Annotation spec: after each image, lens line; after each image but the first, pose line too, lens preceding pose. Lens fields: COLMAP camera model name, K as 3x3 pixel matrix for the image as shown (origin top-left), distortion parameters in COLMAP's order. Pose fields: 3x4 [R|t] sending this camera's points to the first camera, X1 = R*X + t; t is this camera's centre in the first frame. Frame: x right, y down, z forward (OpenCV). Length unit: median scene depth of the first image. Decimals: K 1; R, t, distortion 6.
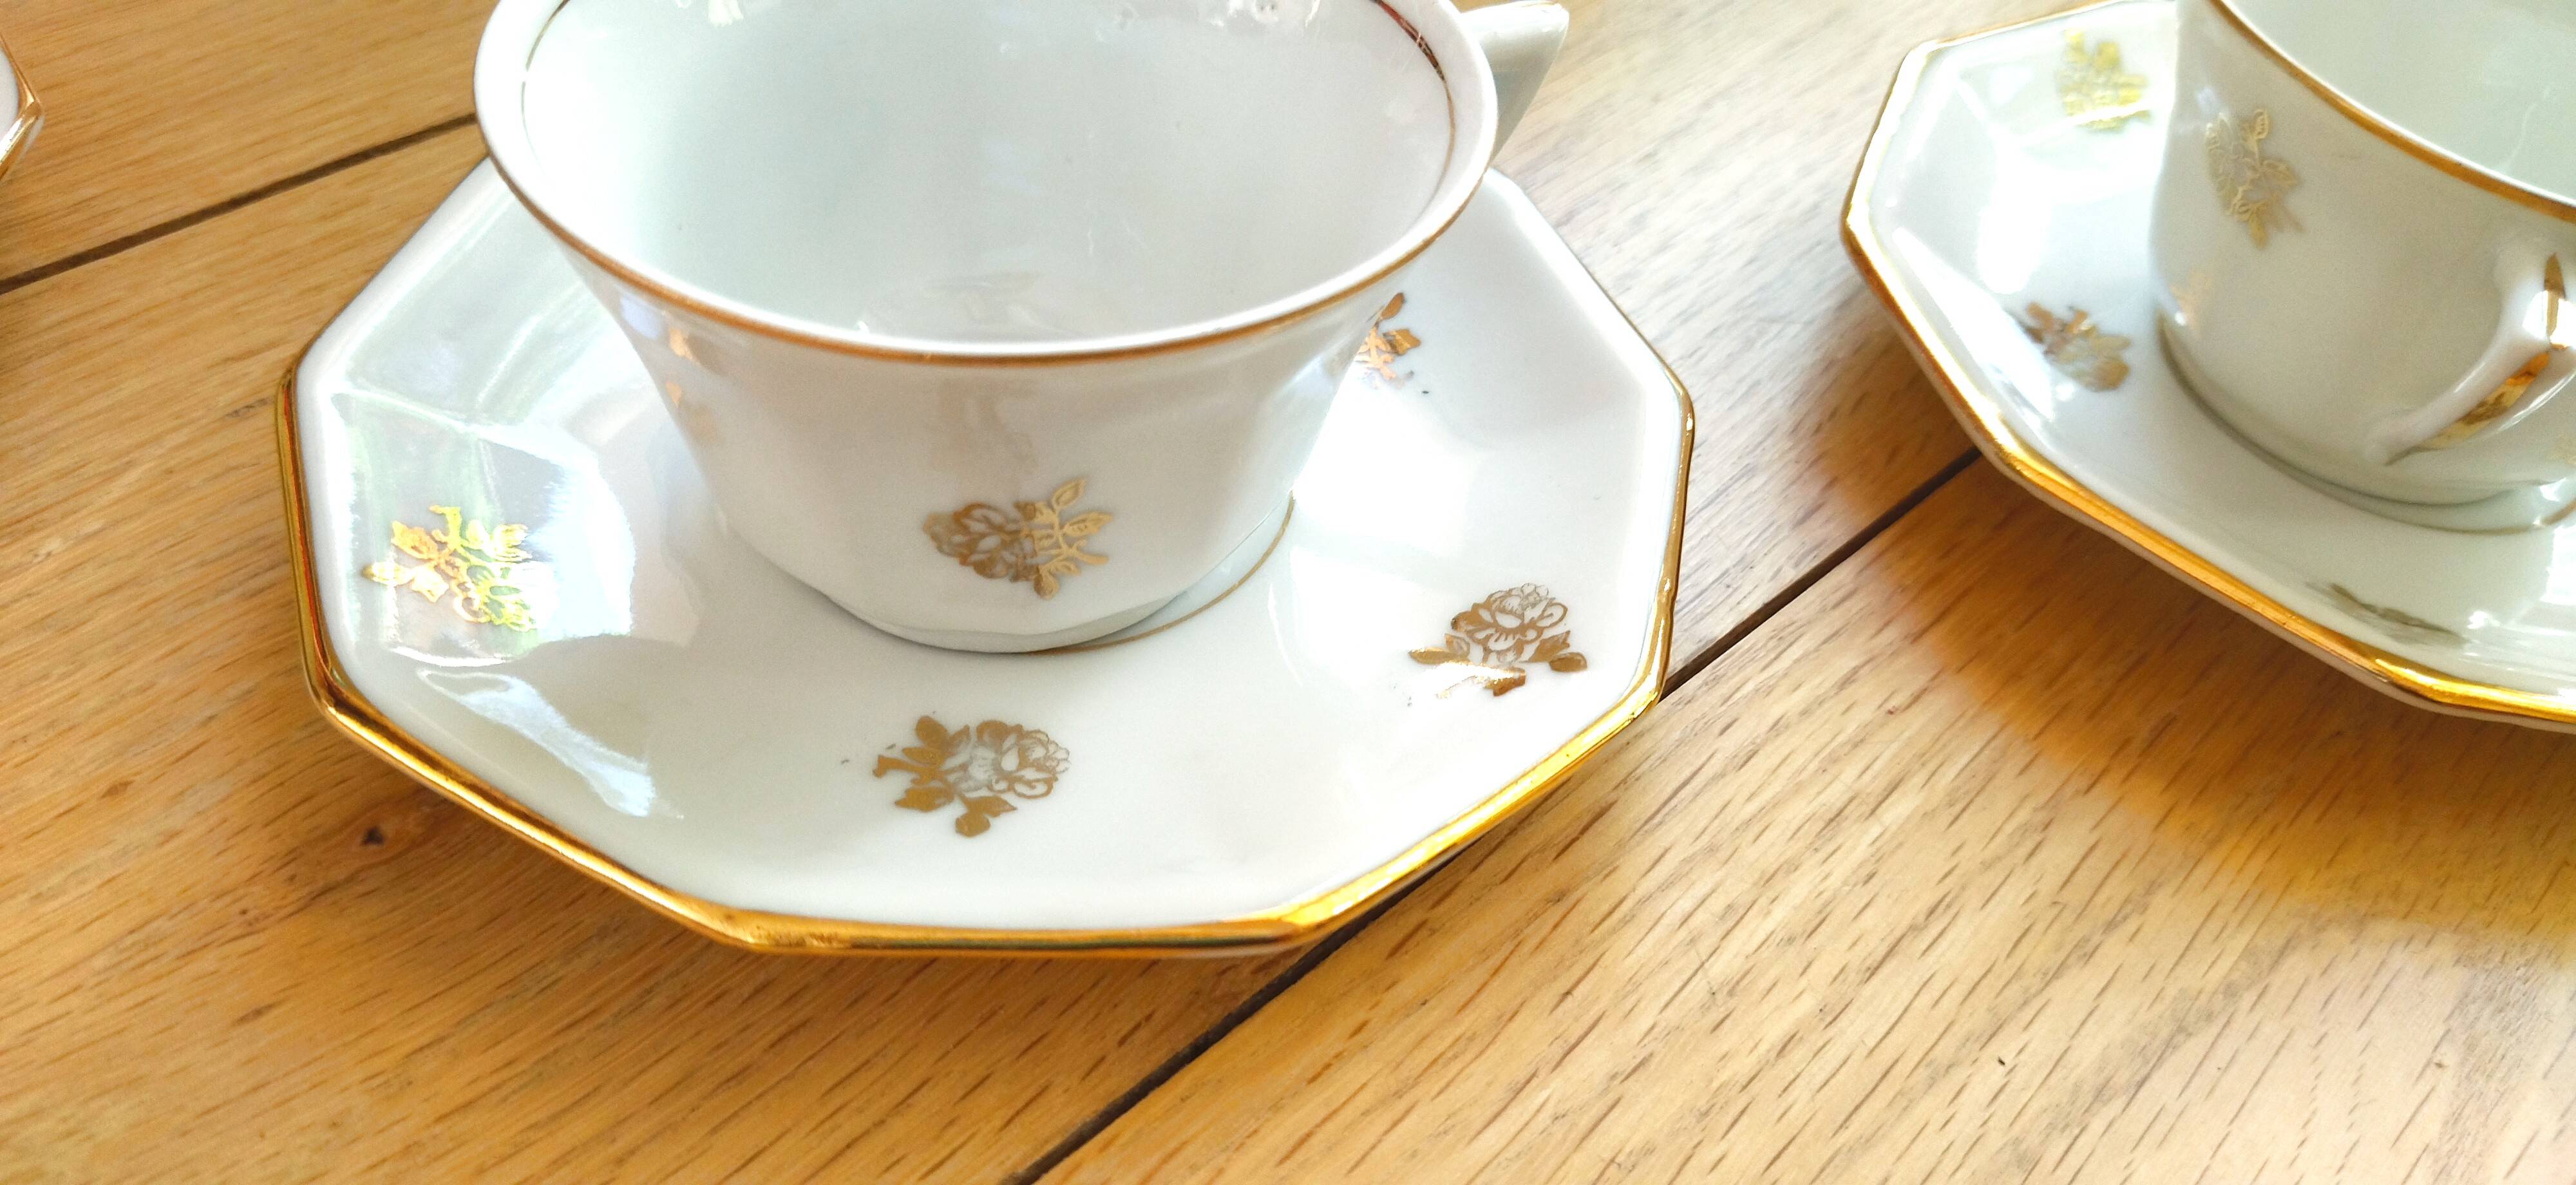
lens RADIAL K [[1968.3, 0, 1284.9], [0, 1968.3, 590.9], [0, 0, 1]] dist [0.088755, -0.166013]
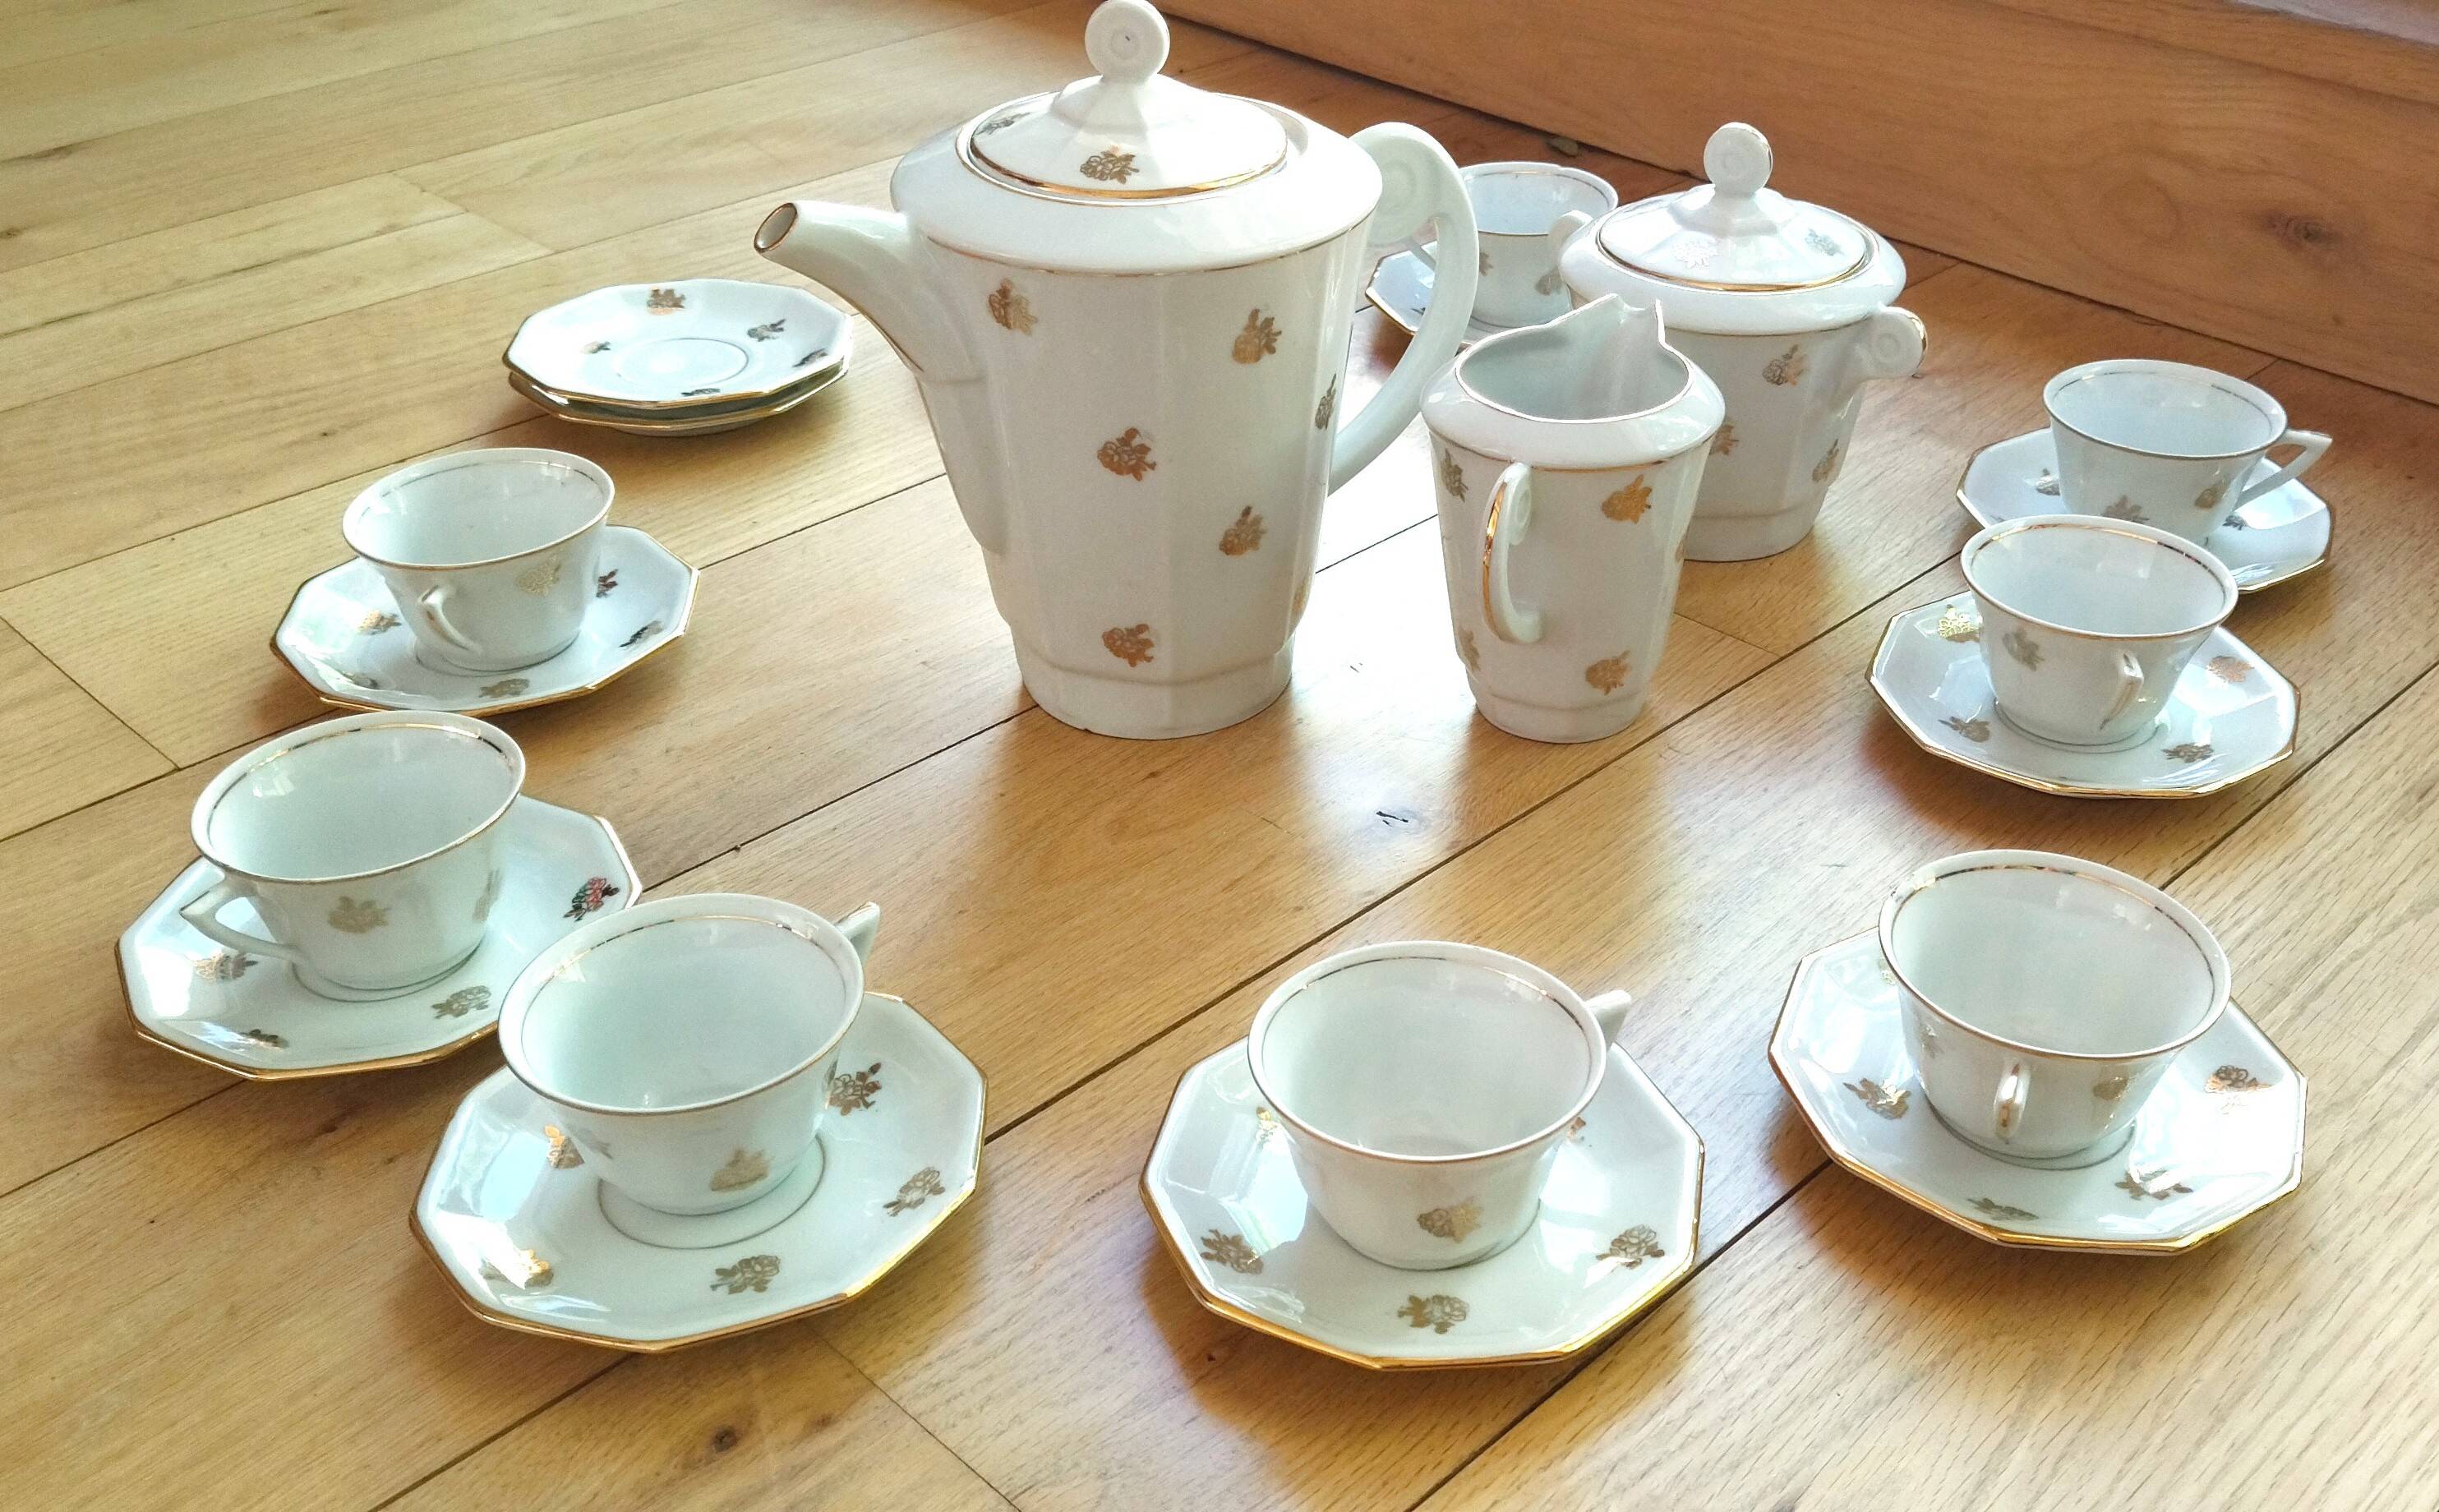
lens RADIAL K [[2505.1, 0, 1355.3], [0, 2505.1, 770.4], [0, 0, 1]] dist [0.035386, 0.000000]
pose [[0.996213, -0.086669, -0.006870, -0.167977], [0.083190, 0.973215, -0.214316, 0.089779], [0.025260, 0.212933, 0.976740, -2.287946]]
